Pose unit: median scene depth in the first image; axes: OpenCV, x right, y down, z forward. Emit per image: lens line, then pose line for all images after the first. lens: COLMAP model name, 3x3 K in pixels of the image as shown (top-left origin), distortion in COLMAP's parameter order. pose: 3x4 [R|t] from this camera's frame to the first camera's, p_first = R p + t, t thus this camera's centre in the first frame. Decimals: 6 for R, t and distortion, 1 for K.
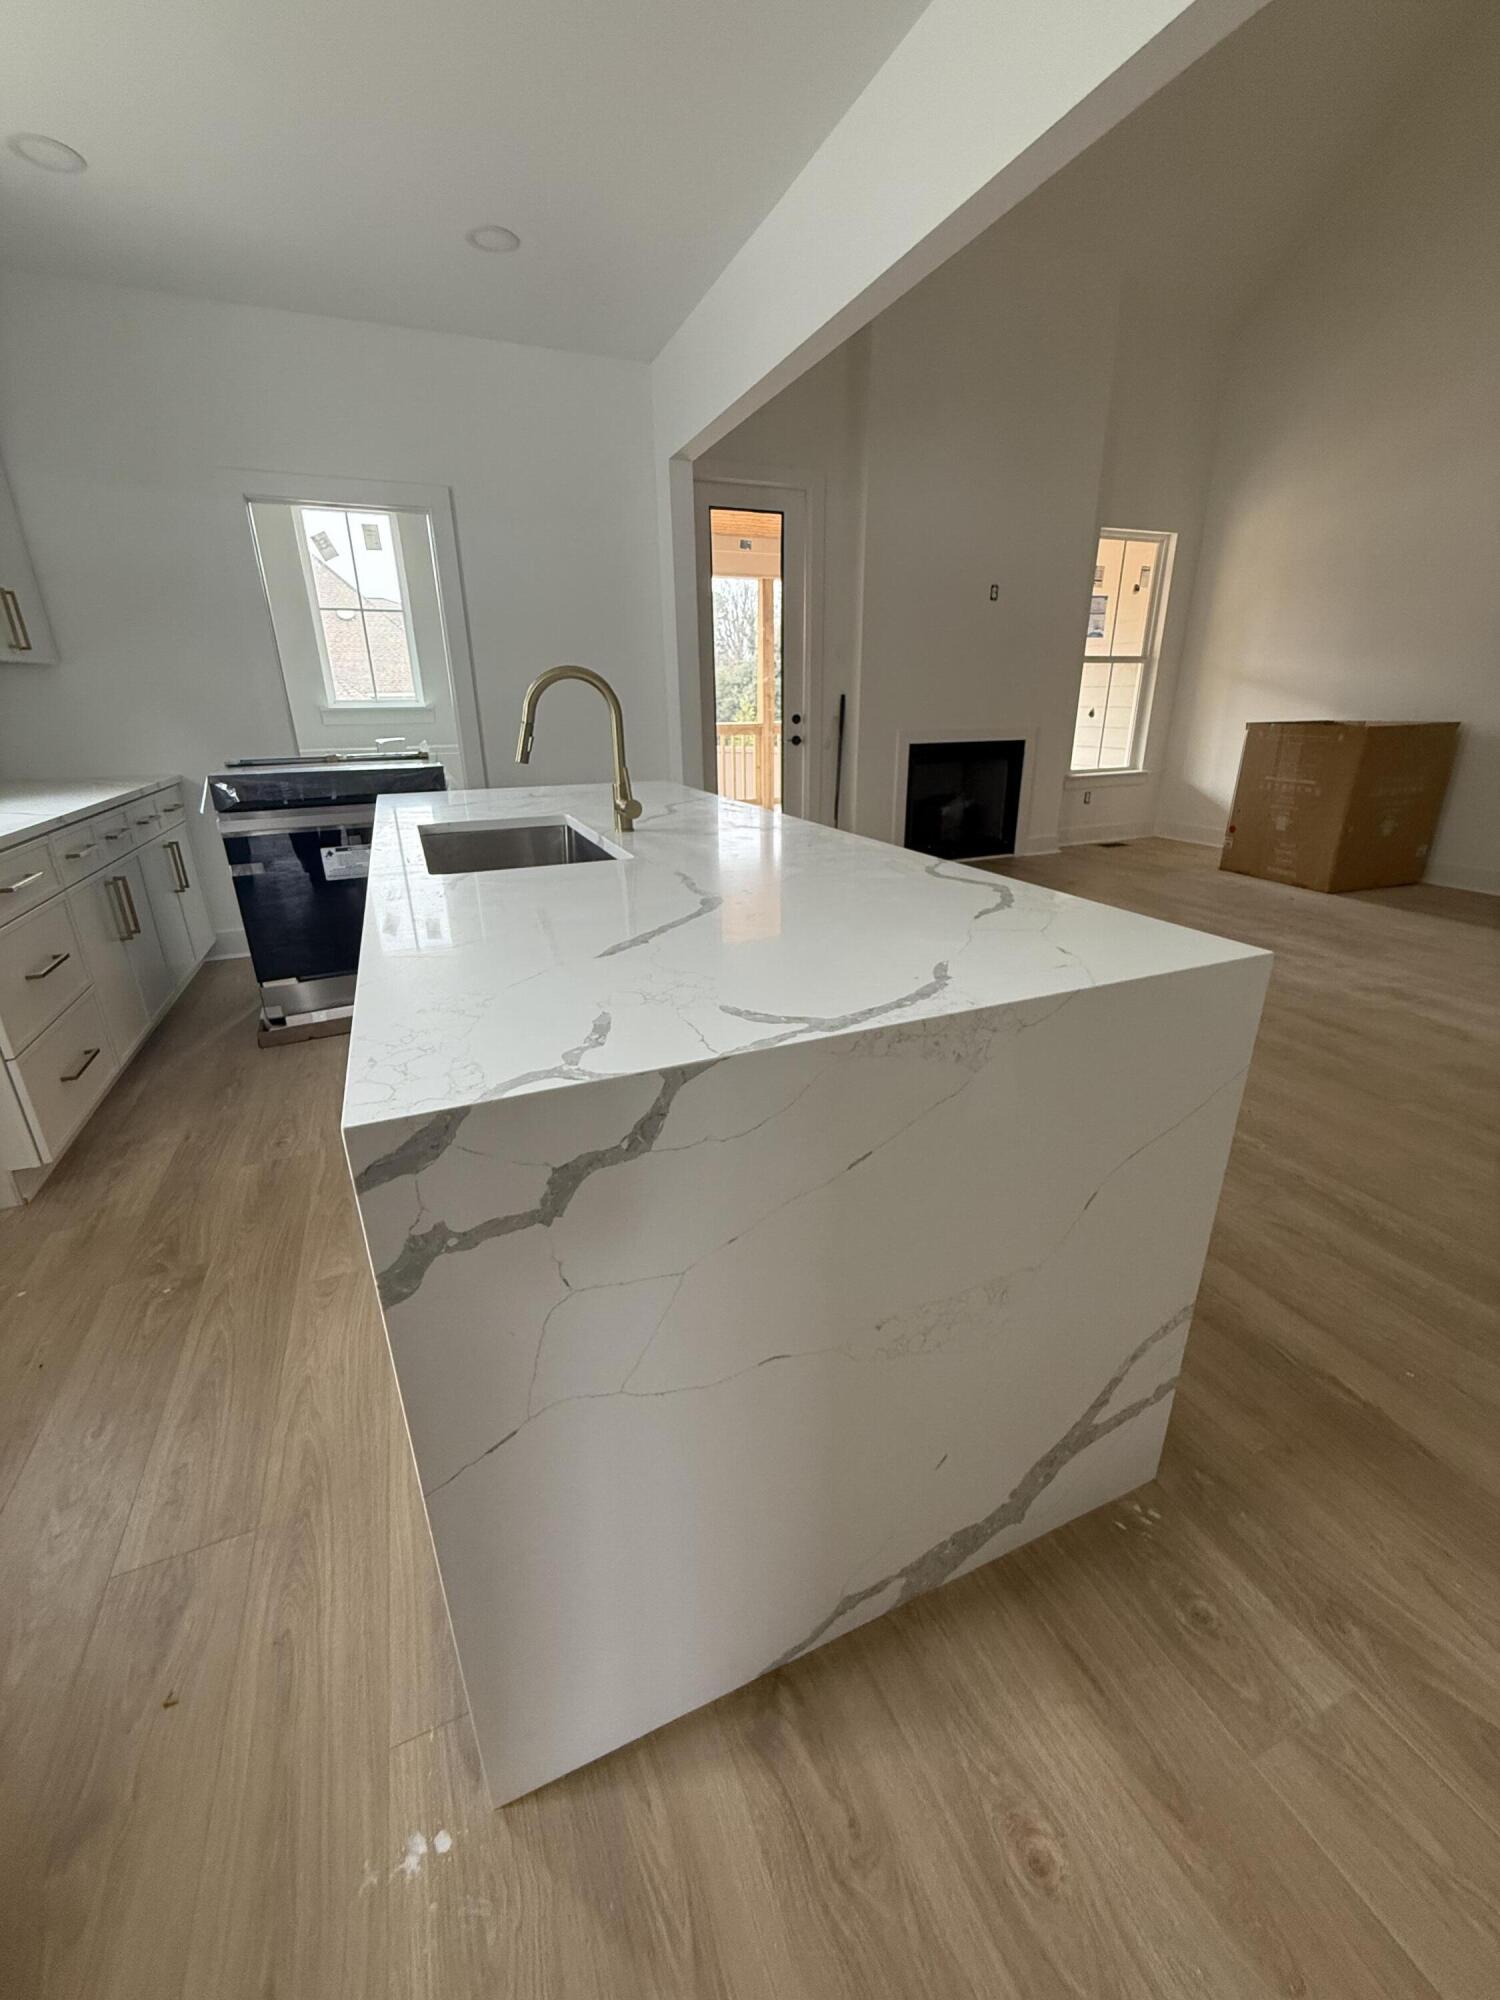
lens RADIAL K [[789.4, 0, 754.1], [0, 789.4, 994.9], [0, 0, 1]] dist [0.001902, 0.000100]
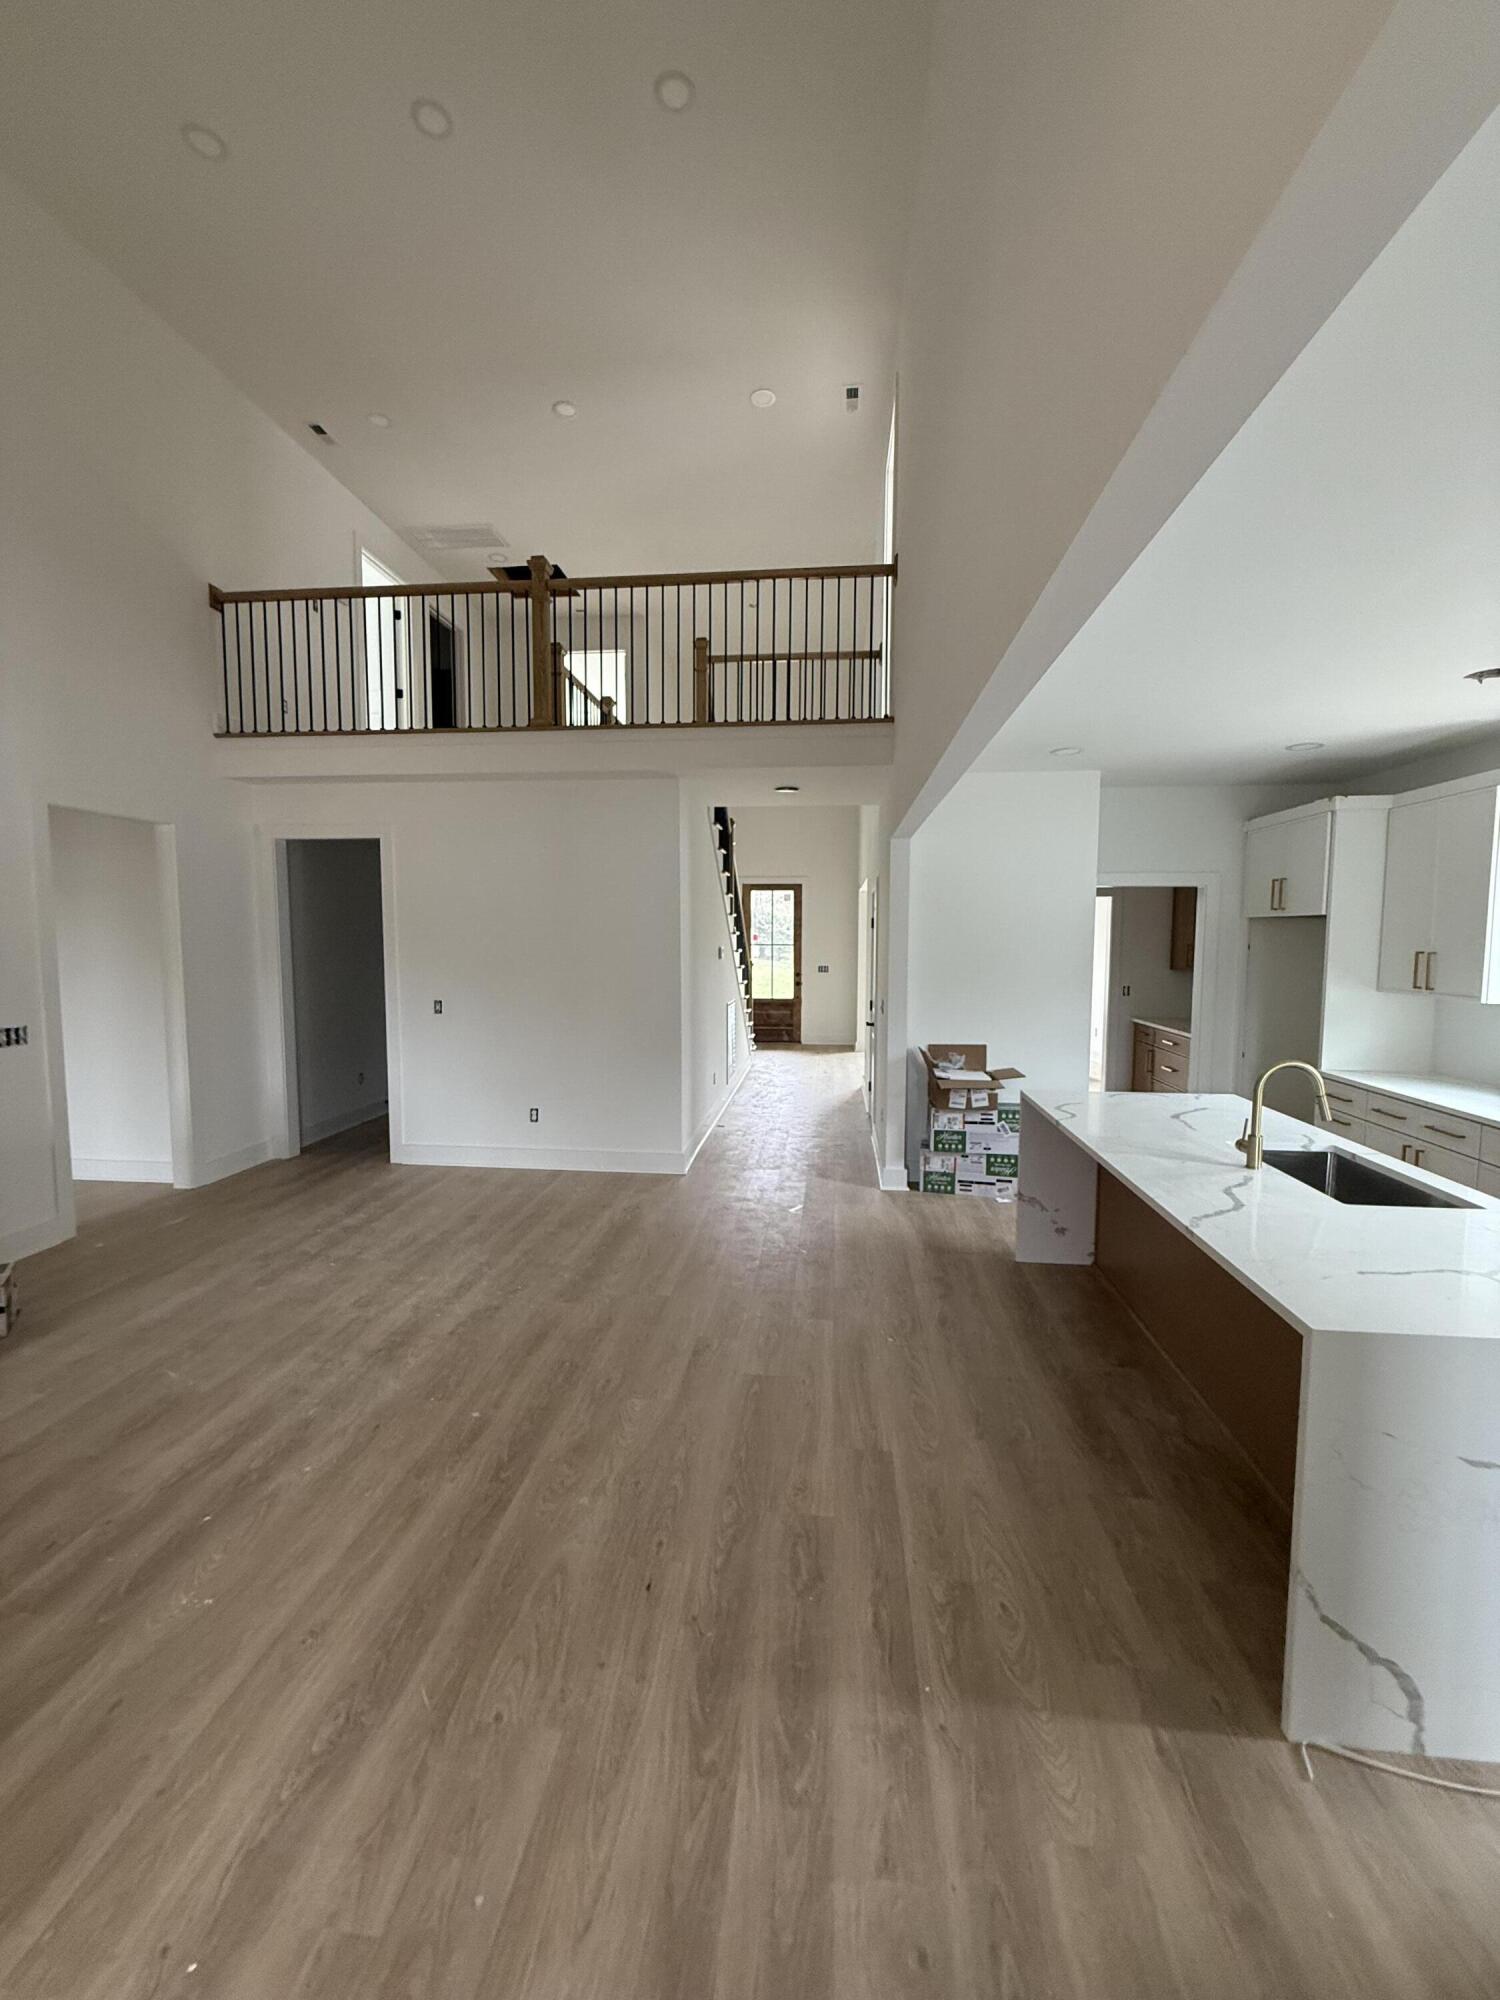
lens RADIAL K [[789.4, 0, 760.8], [0, 789.4, 999.7], [0, 0, 1]] dist [0.001902, 0.000100]
pose [[-0.878172, -0.029009, 0.477464, -0.018632], [0.174759, 0.909703, 0.376695, -0.370367], [-0.445278, 0.414245, -0.793806, 0.763079]]
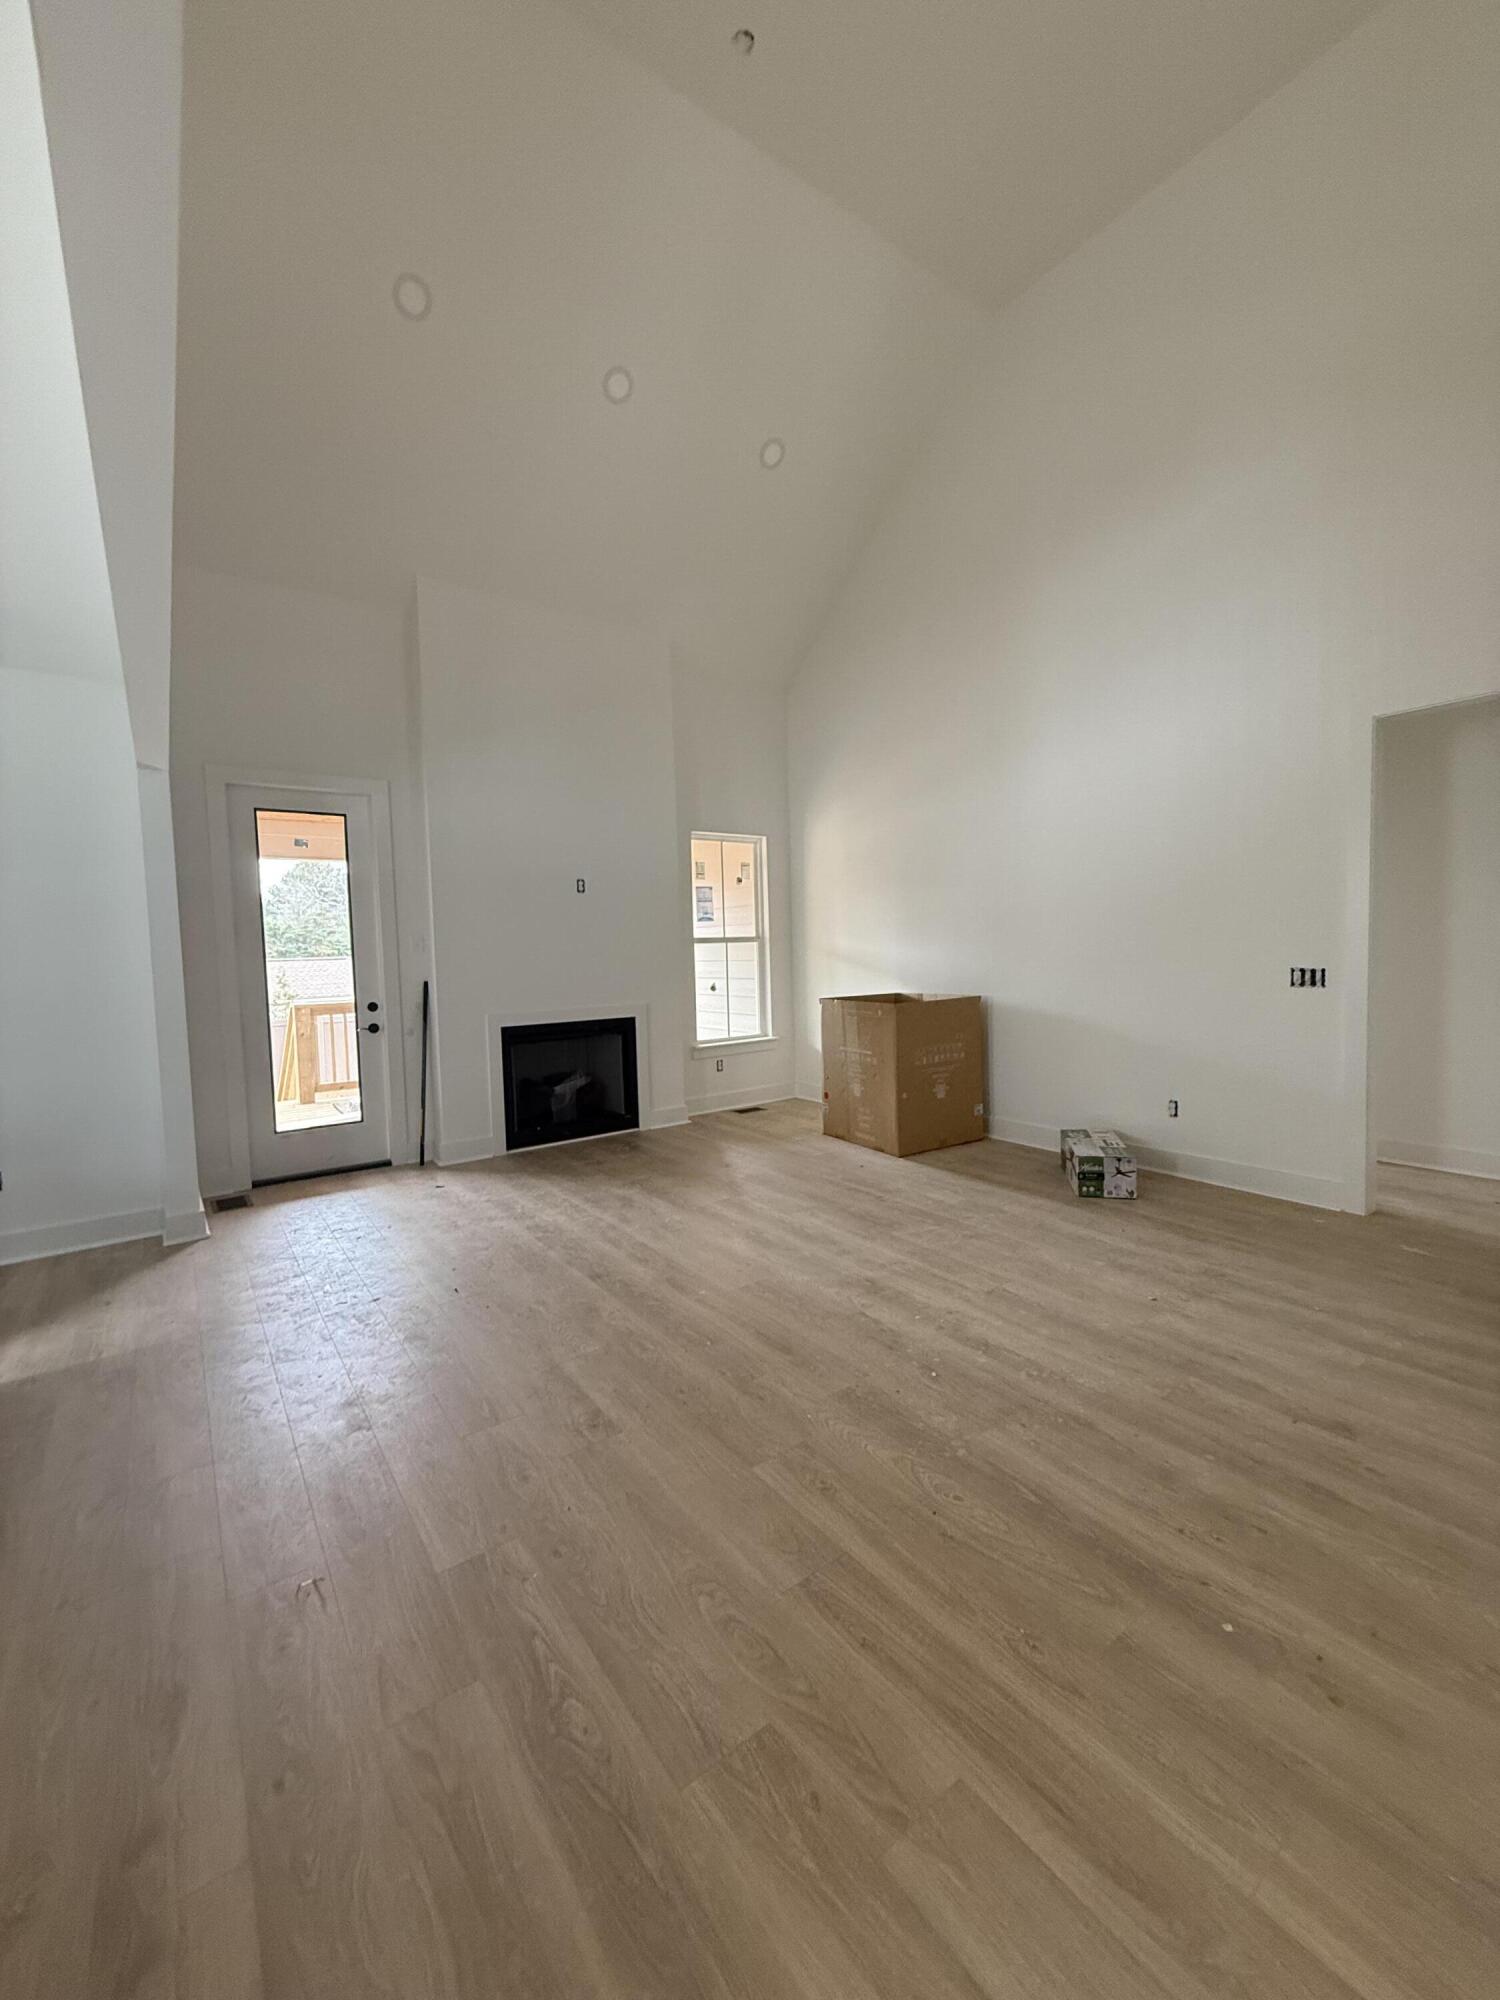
lens RADIAL K [[789.4, 0, 747.4], [0, 789.4, 999.4], [0, 0, 1]] dist [0.001902, 0.000100]
pose [[0.974286, -0.029345, 0.223397, 0.255892], [0.094112, 0.953851, -0.285151, -0.041284], [-0.204720, 0.298843, 0.932085, 0.019182]]
